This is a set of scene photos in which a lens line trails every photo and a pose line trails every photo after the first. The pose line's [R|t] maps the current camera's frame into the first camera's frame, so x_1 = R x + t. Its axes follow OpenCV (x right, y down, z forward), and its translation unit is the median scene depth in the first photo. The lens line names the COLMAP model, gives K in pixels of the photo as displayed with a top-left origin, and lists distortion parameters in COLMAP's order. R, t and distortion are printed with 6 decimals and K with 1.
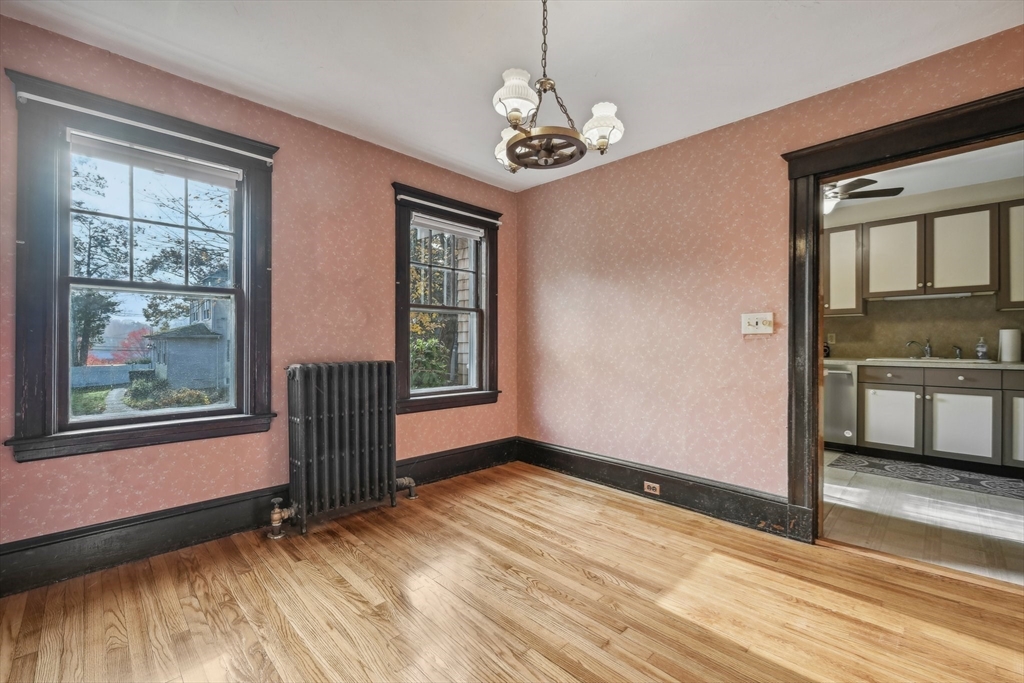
lens RADIAL K [[436.0, 0, 512.0], [0, 436.0, 341.5], [0, 0, 1]] dist [-0.000475, 0.000207]
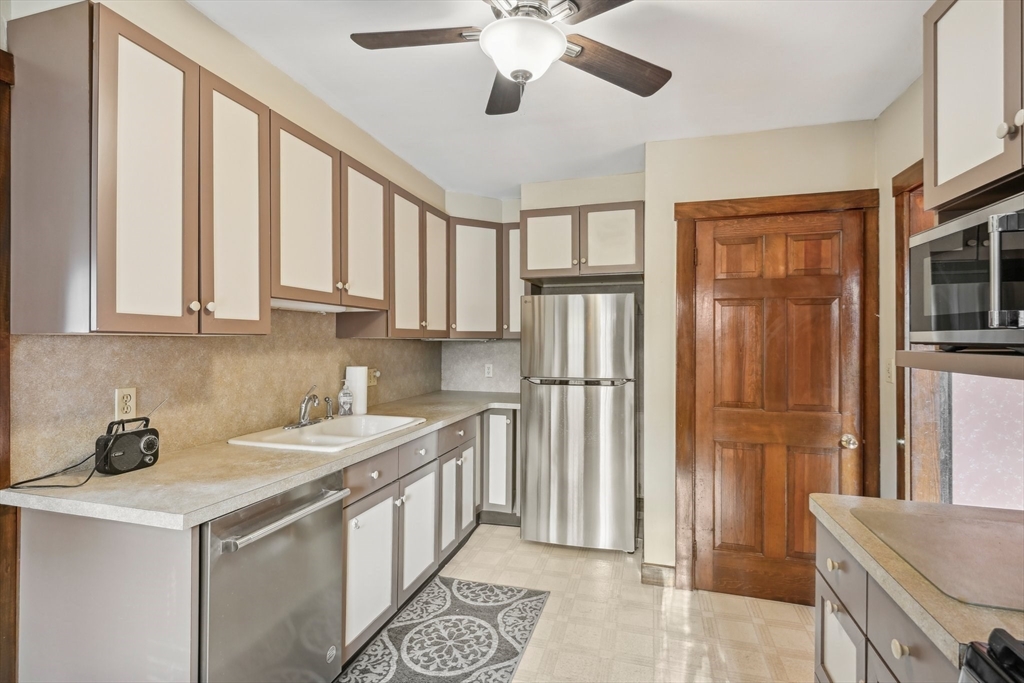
lens RADIAL K [[495.2, 0, 512.0], [0, 495.2, 341.5], [0, 0, 1]] dist [0.000616, 0.000016]
pose [[-0.490930, -0.006482, 0.871175, 0.321383], [-0.007324, 0.999968, 0.003314, -0.065892], [-0.871168, -0.004753, -0.490961, 1.090574]]
